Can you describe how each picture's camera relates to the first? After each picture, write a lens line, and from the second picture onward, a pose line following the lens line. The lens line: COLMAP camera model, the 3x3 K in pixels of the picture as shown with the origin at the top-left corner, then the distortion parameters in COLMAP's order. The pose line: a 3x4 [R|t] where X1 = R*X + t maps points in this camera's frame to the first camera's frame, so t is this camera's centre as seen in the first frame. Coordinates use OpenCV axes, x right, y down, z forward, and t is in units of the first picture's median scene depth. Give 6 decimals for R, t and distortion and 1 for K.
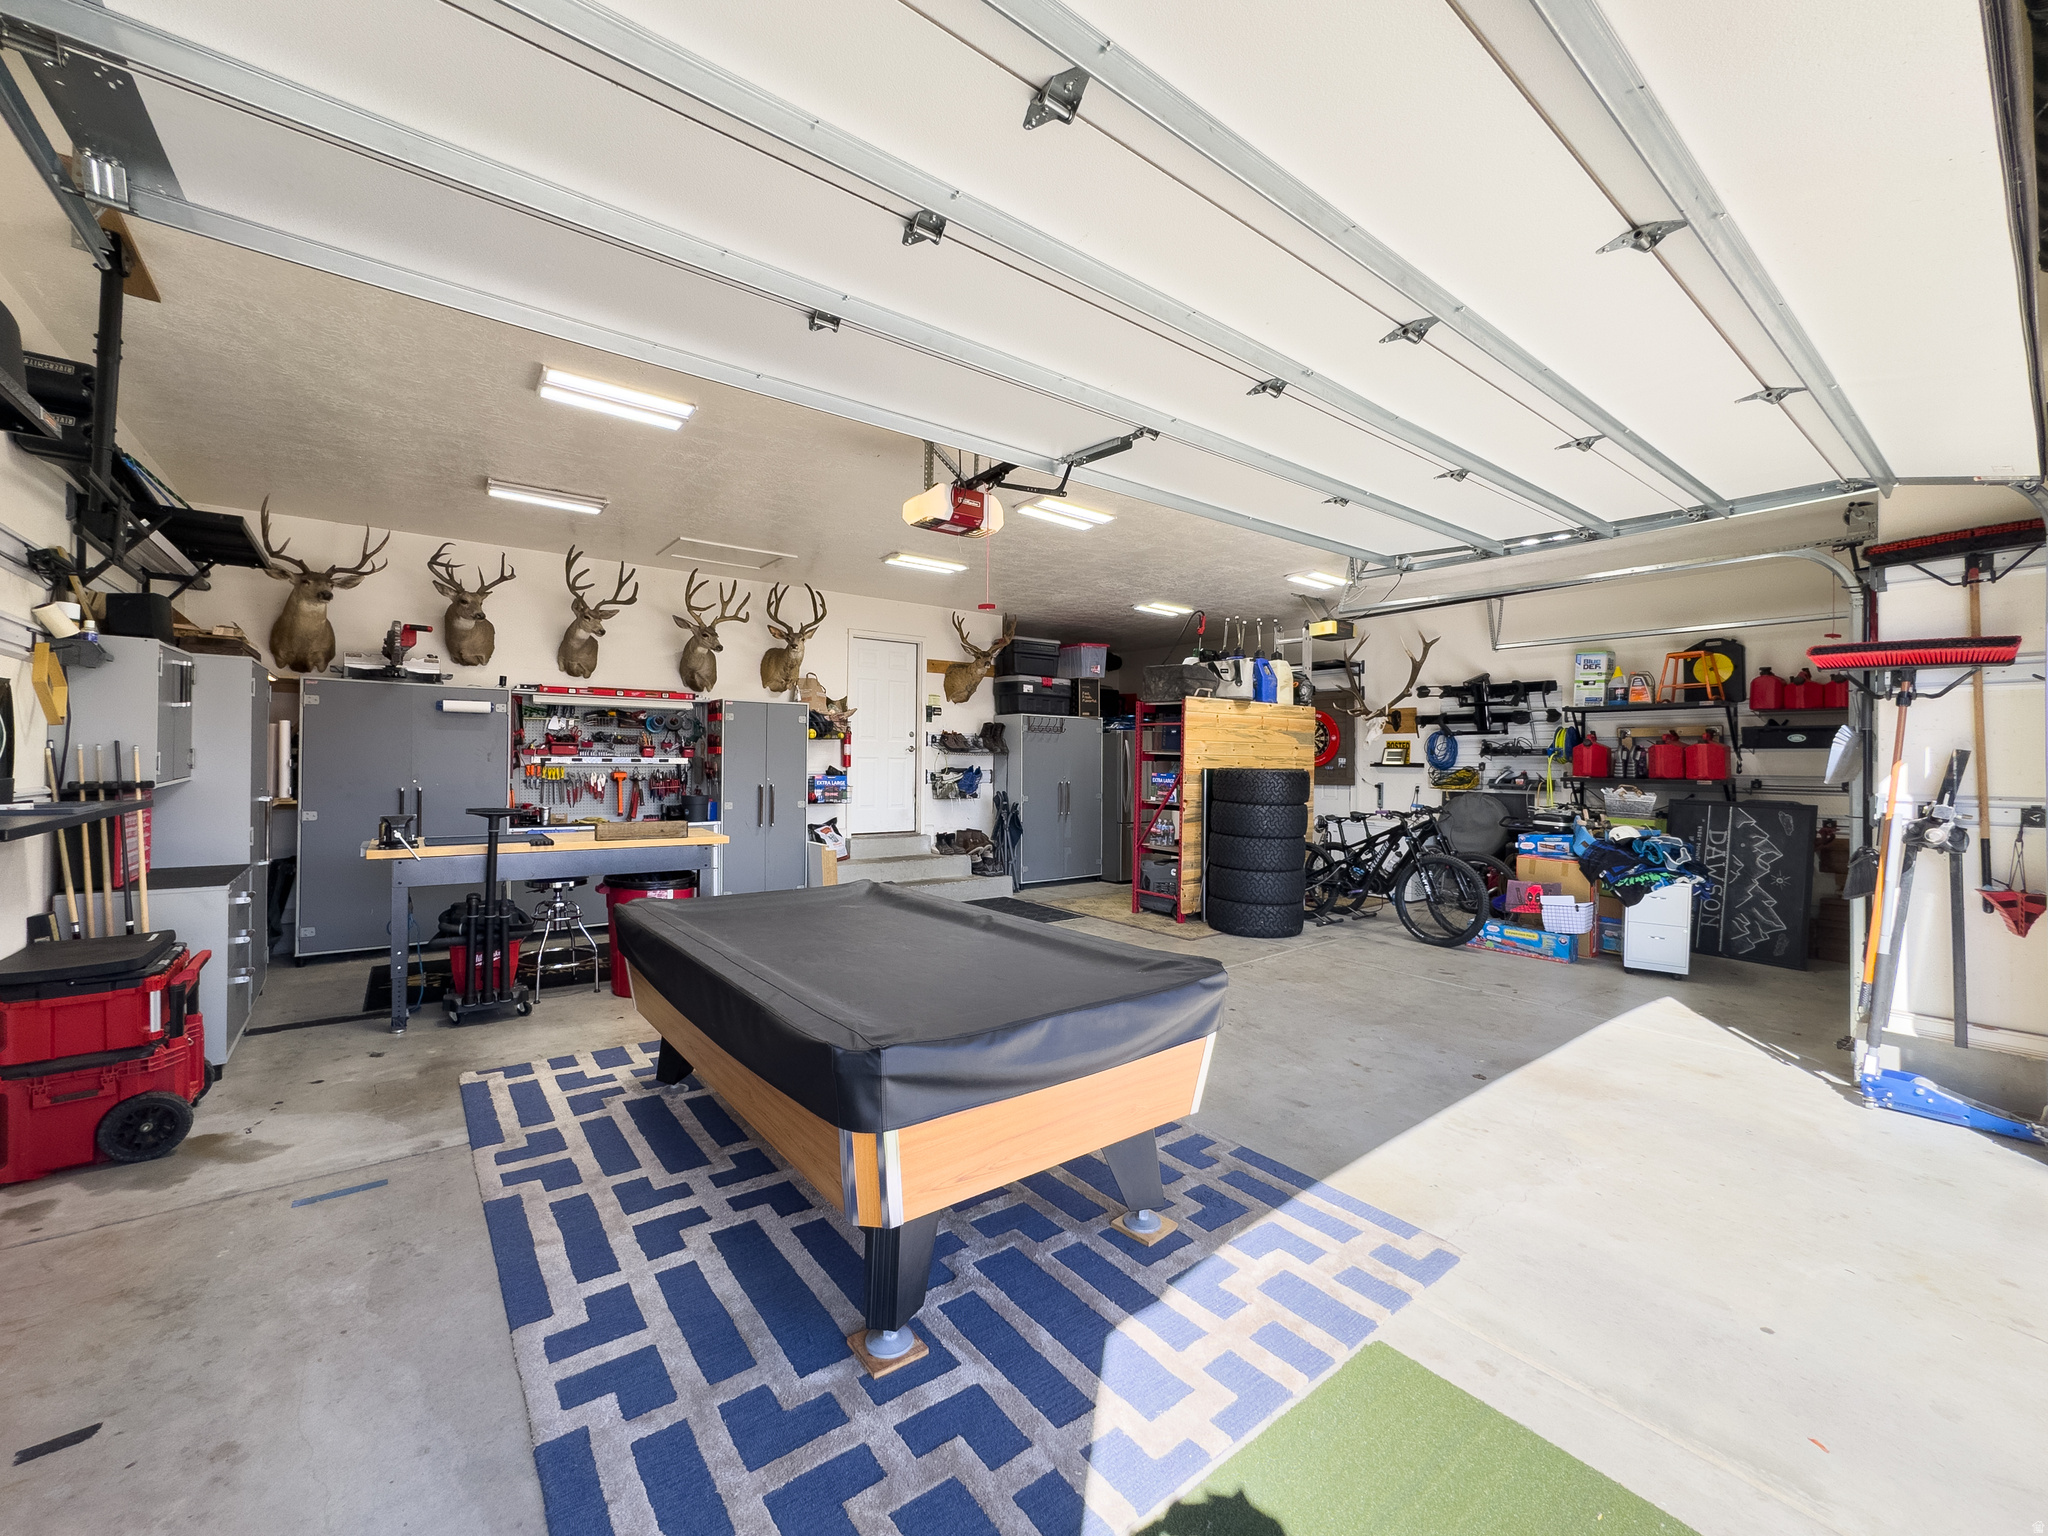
lens RADIAL K [[819.5, 0, 1022.7], [0, 819.5, 759.6], [0, 0, 1]] dist [-0.011247, 0.000153]
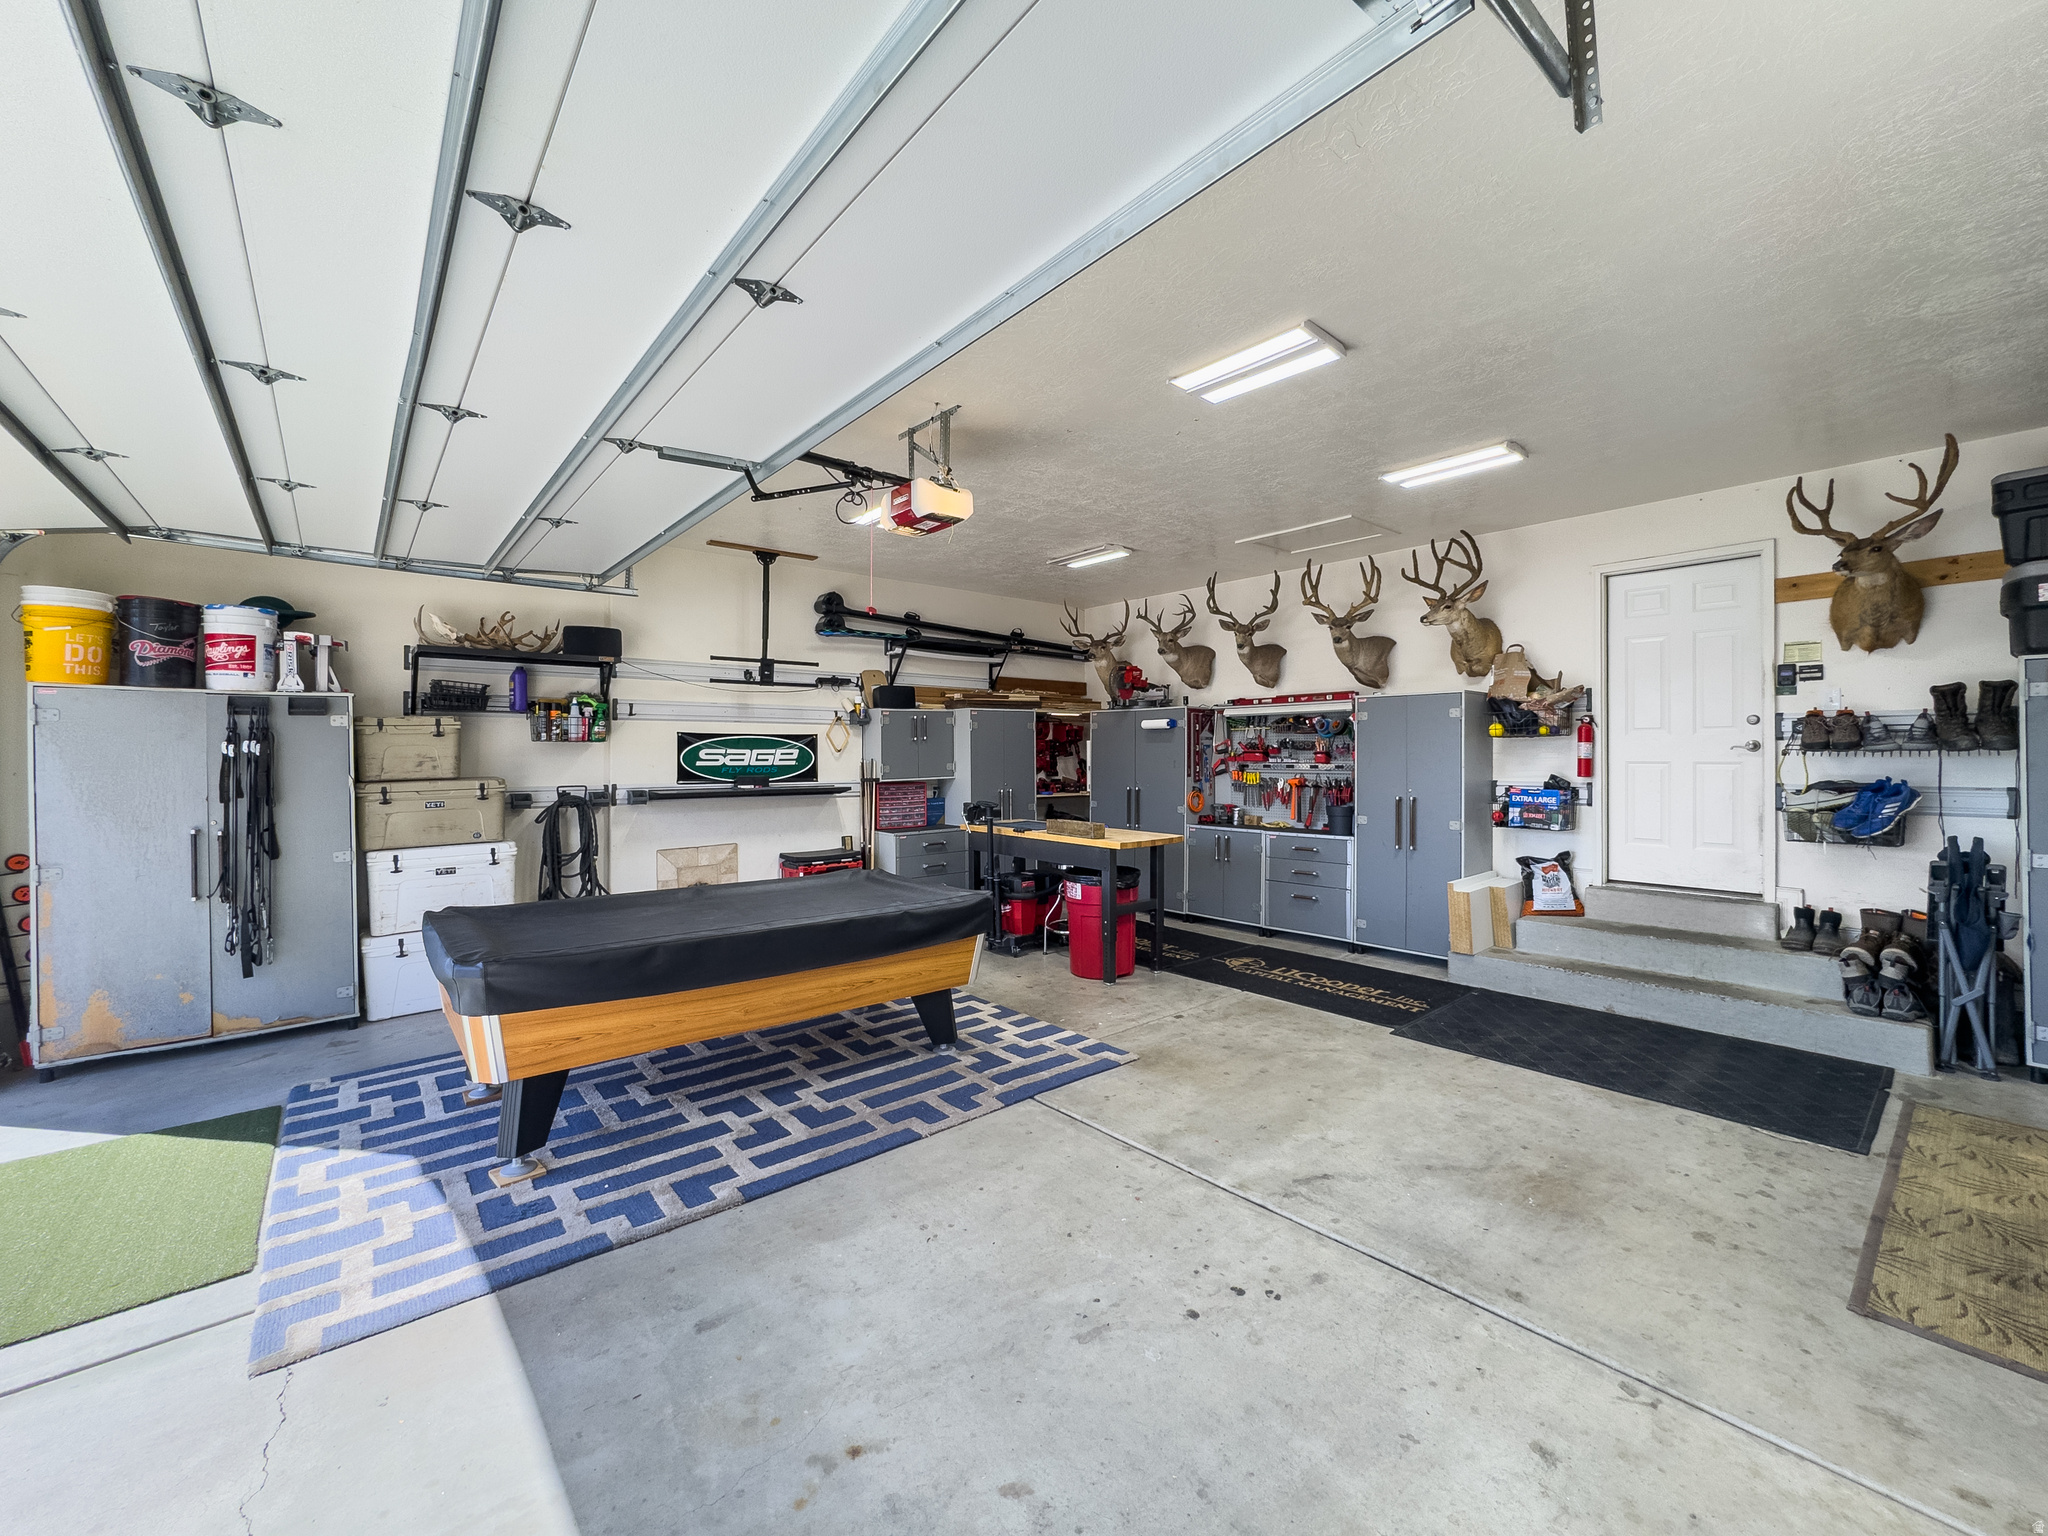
lens RADIAL K [[819.5, 0, 1023.0], [0, 819.5, 761.1], [0, 0, 1]] dist [-0.011247, 0.000153]
pose [[0.046727, -0.003006, -0.998903, 0.498423], [0.001635, 0.999994, -0.002933, -0.003259], [0.998906, -0.001496, 0.046731, 0.620084]]
